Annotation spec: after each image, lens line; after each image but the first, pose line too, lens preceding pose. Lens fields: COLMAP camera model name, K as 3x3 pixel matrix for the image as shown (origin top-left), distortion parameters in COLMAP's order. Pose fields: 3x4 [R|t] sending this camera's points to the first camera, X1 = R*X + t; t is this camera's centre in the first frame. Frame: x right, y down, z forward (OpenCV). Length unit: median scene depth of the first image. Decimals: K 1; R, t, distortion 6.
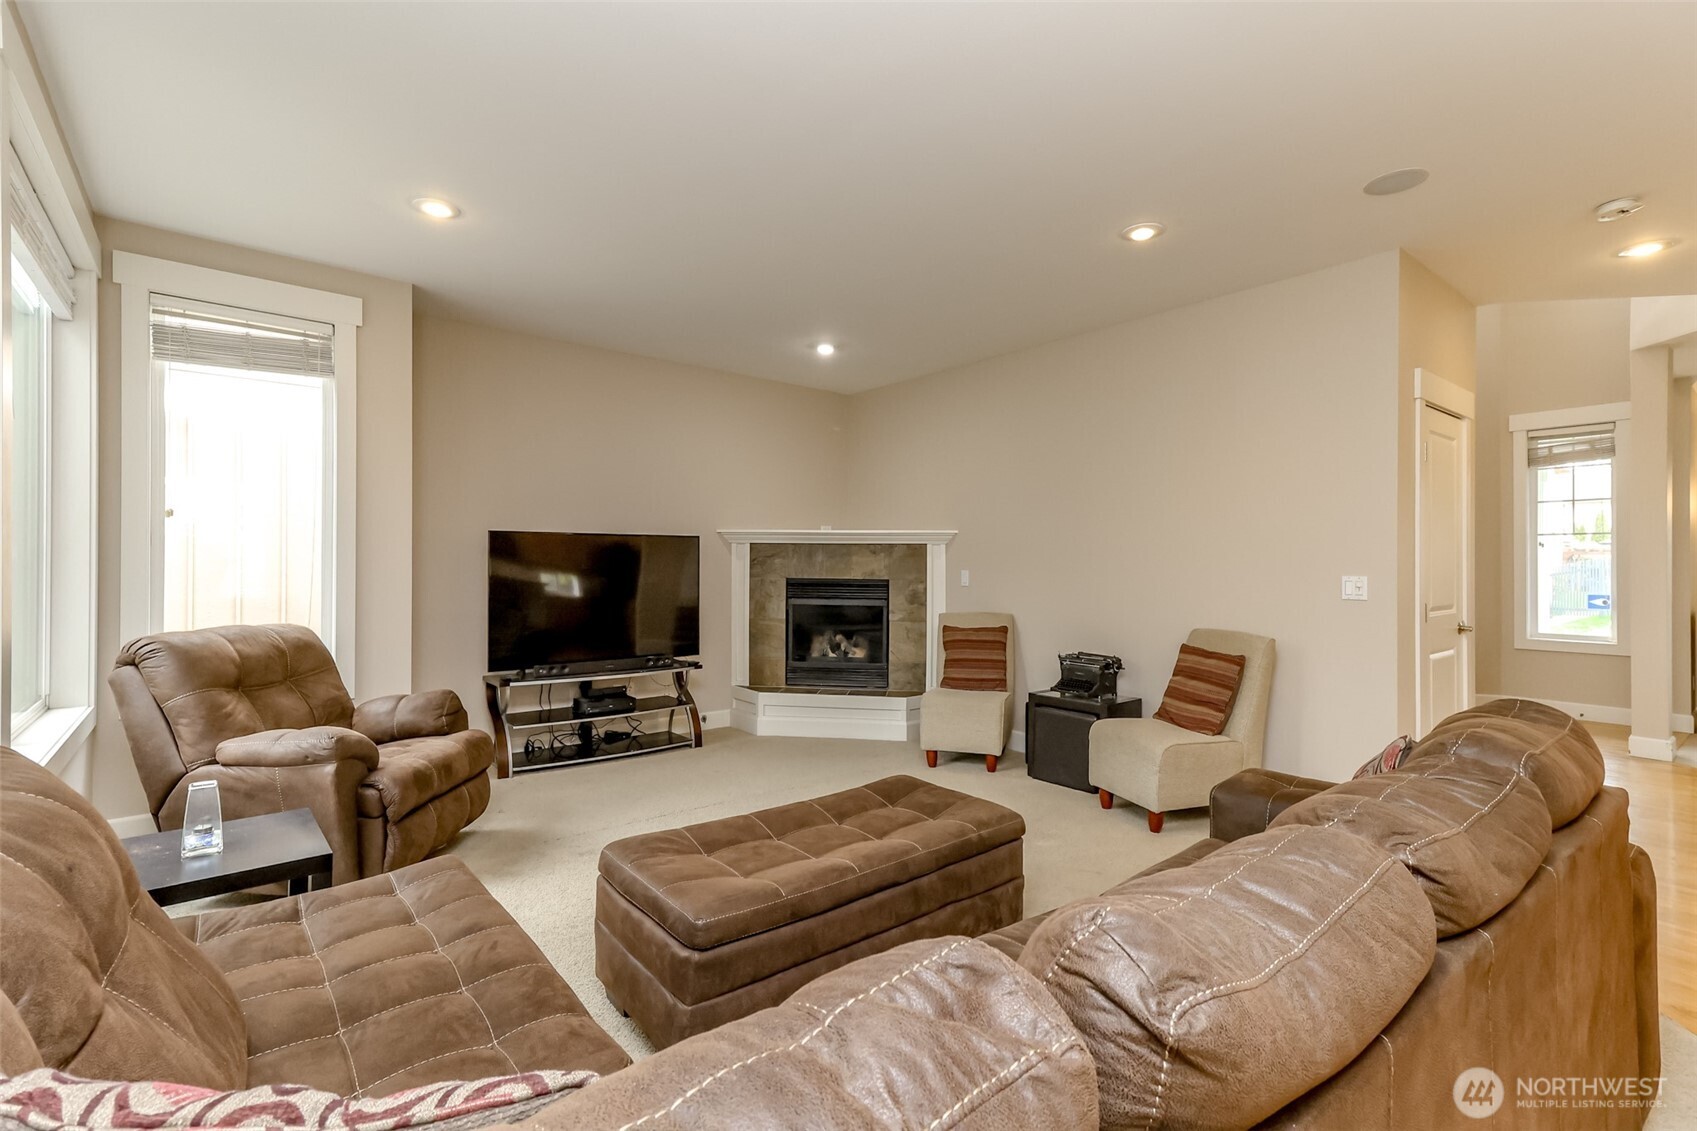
lens RADIAL K [[763.7, 0, 857.0], [0, 763.7, 557.2], [0, 0, 1]] dist [0.001465, 0.003199]
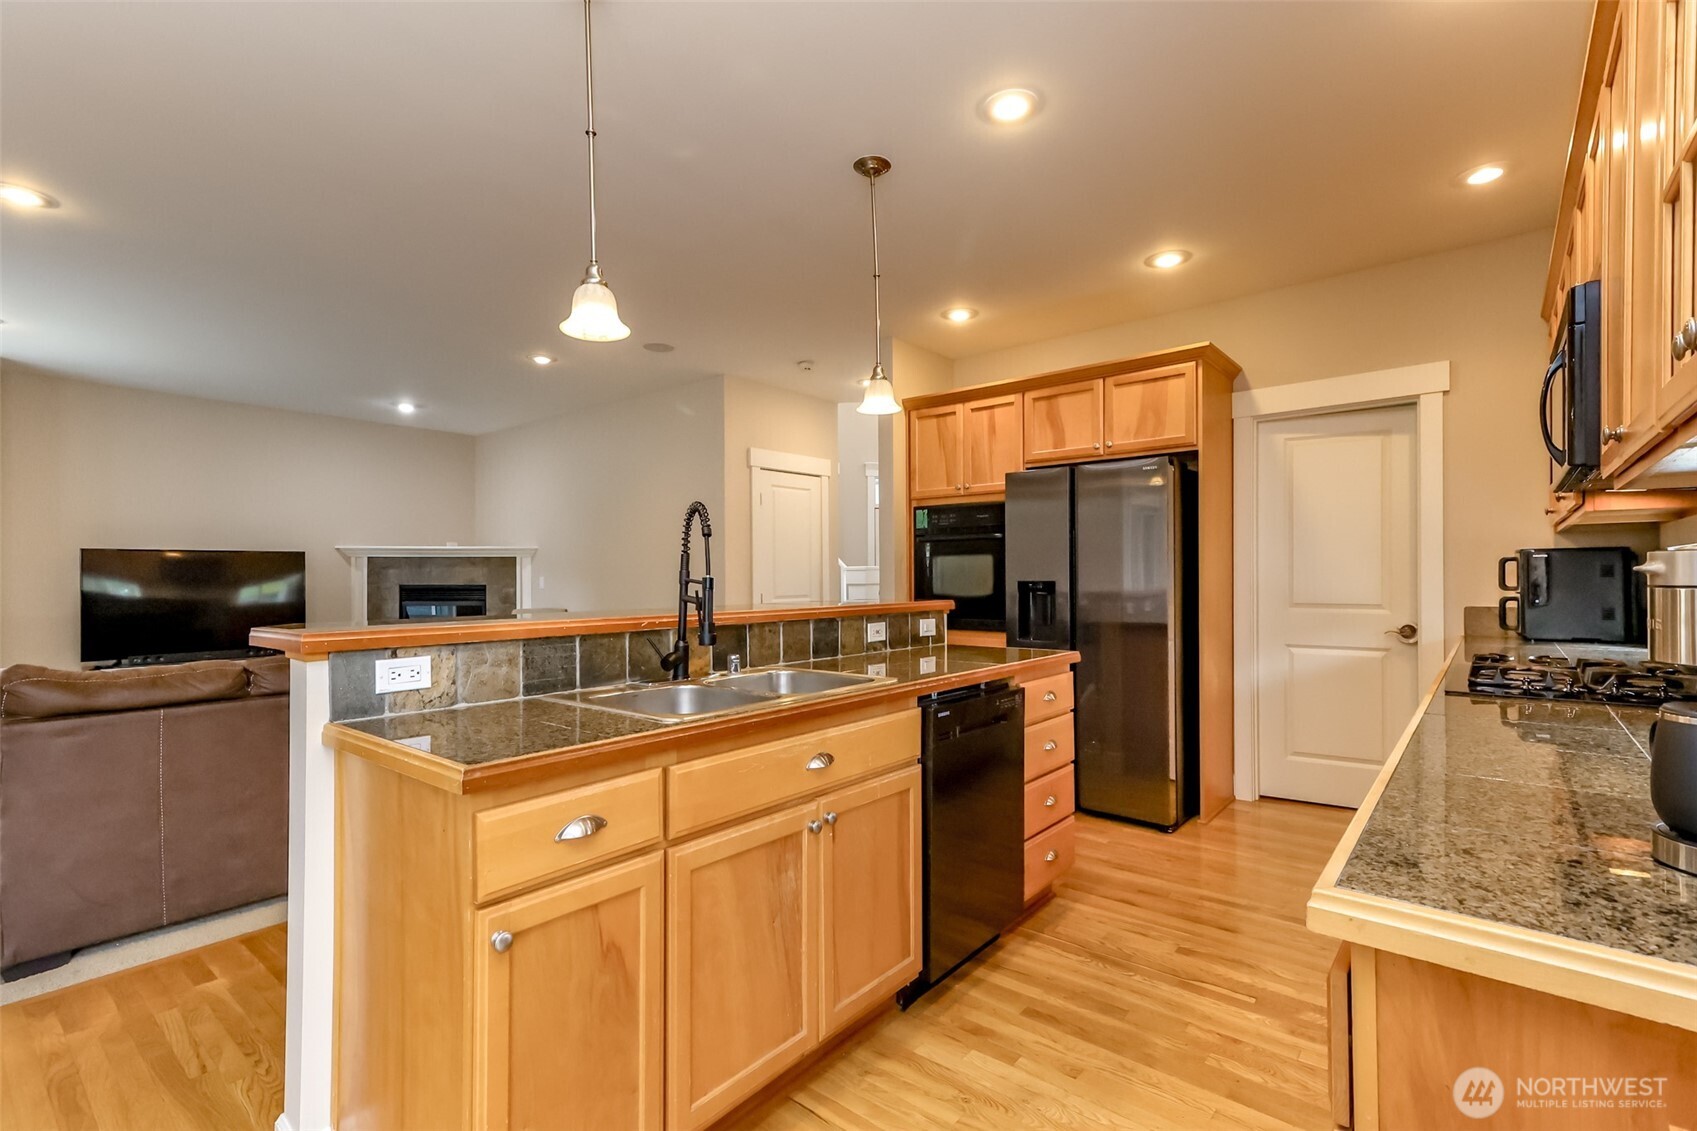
lens RADIAL K [[763.7, 0, 857.0], [0, 763.7, 557.2], [0, 0, 1]] dist [0.001465, 0.003199]
pose [[0.976880, -0.004152, 0.213750, 0.407774], [0.007630, 0.999851, -0.015452, 0.008191], [-0.213654, 0.016726, 0.976766, -0.414335]]
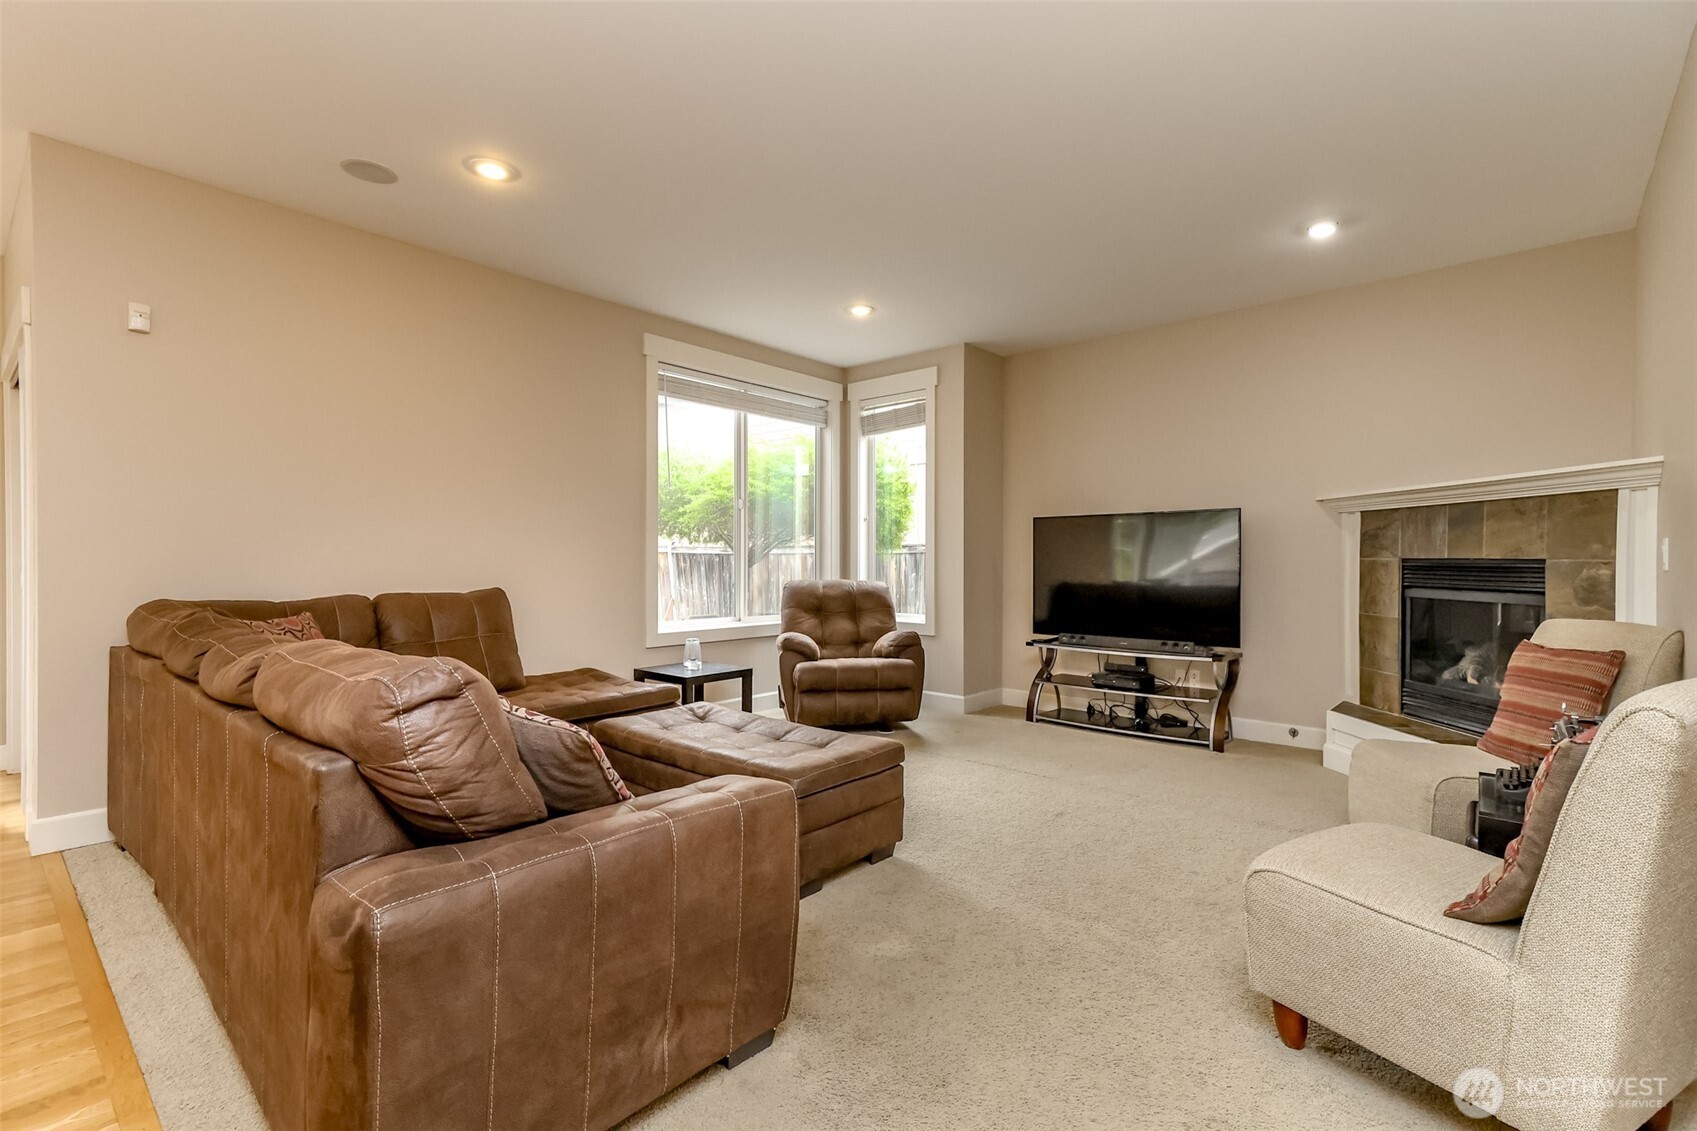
lens RADIAL K [[763.7, 0, 857.0], [0, 763.7, 557.2], [0, 0, 1]] dist [0.001465, 0.003199]
pose [[0.163178, -0.011174, -0.986533, 0.564669], [0.006658, 0.999926, -0.010225, 0.033083], [0.986574, -0.004900, 0.163240, 0.439806]]
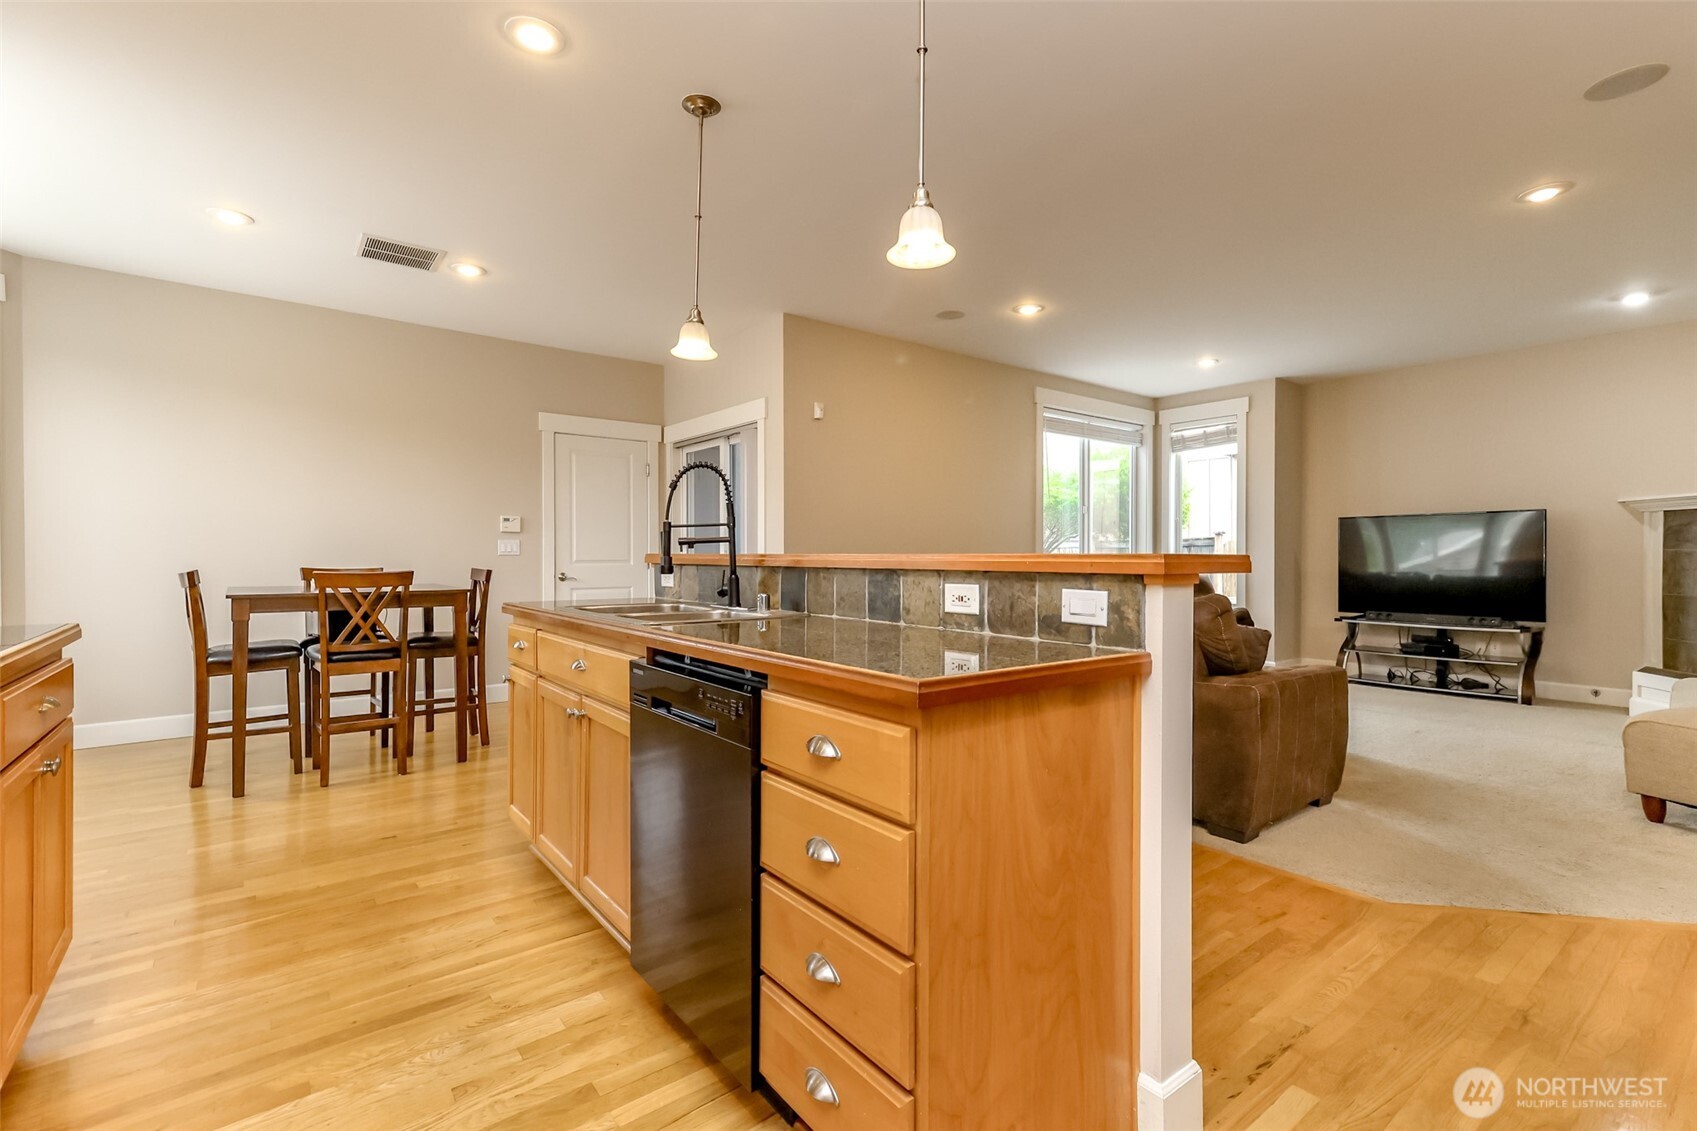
lens RADIAL K [[763.7, 0, 857.0], [0, 763.7, 557.2], [0, 0, 1]] dist [0.001465, 0.003199]
pose [[-0.029964, -0.006028, -0.999533, 0.877899], [0.008792, 0.999942, -0.006294, 0.037115], [0.999512, -0.008976, -0.029909, 0.083104]]
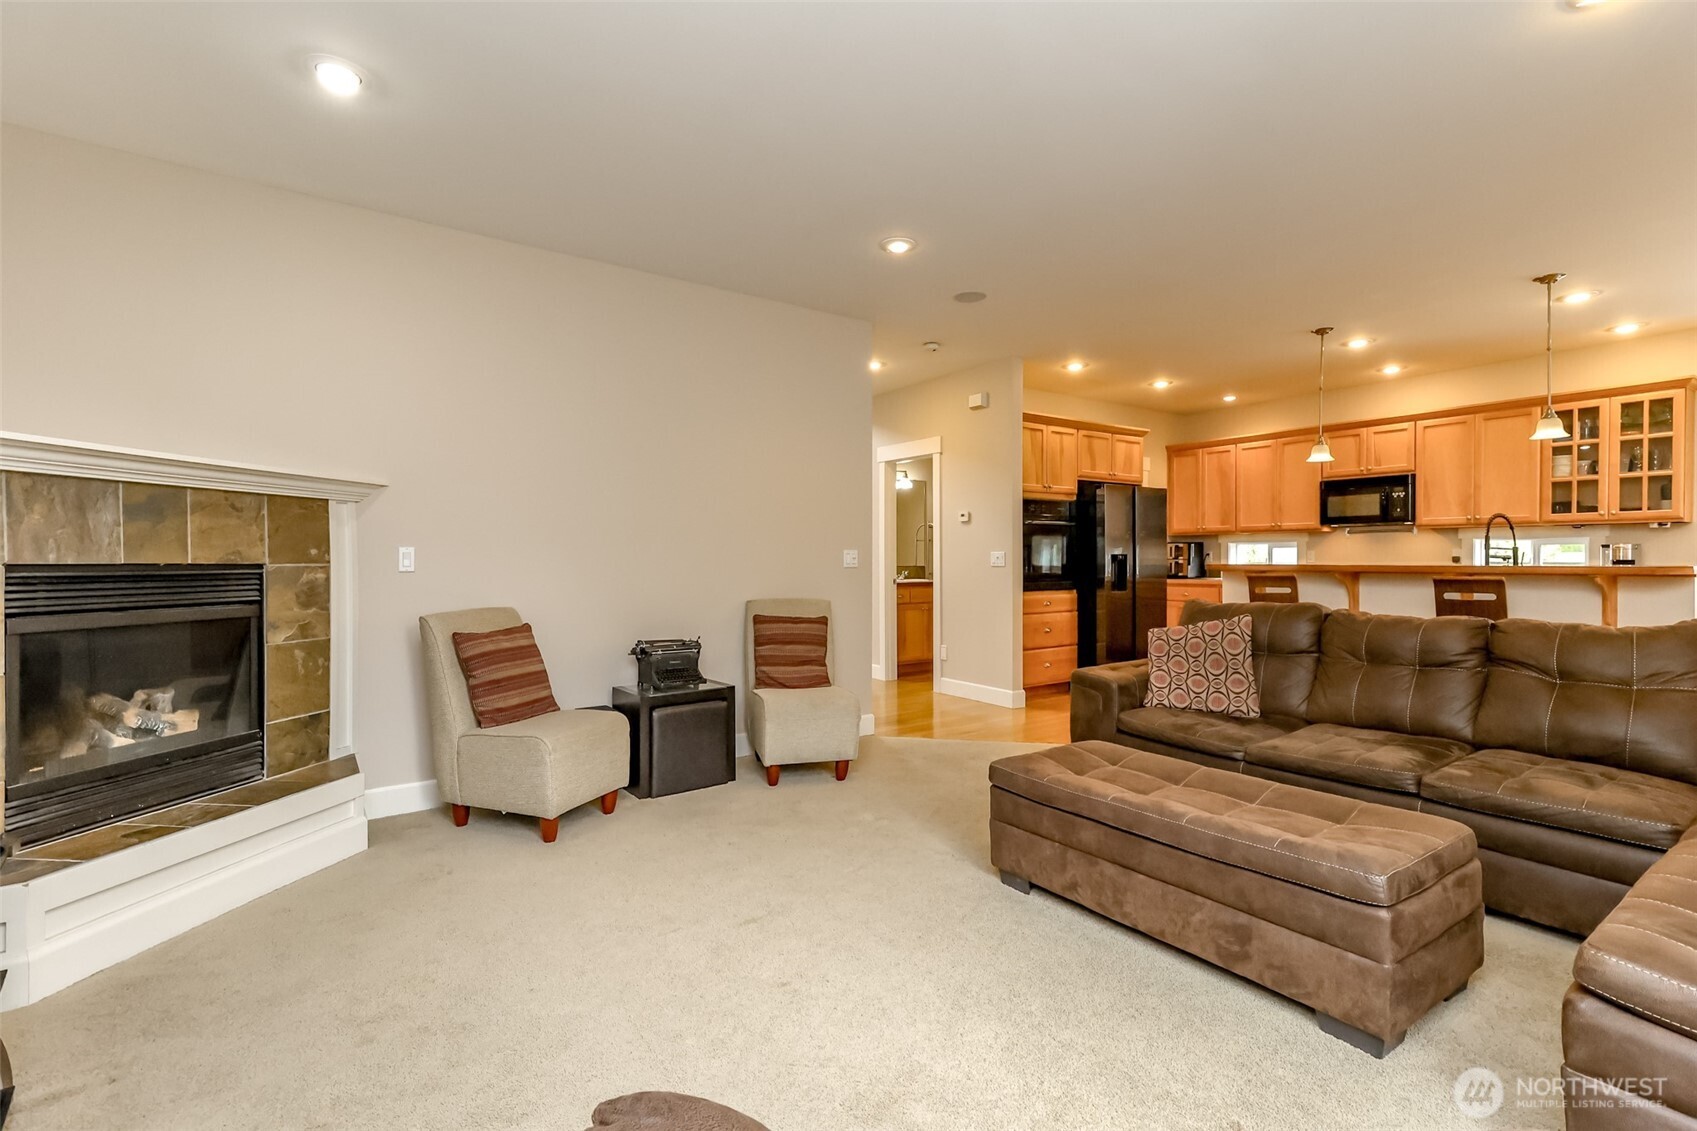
lens RADIAL K [[763.7, 0, 857.0], [0, 763.7, 557.2], [0, 0, 1]] dist [0.001465, 0.003199]
pose [[0.065592, -0.007580, 0.997818, -0.489335], [-0.009341, 0.999923, 0.008210, 0.018406], [-0.997803, -0.009859, 0.065516, 0.617091]]
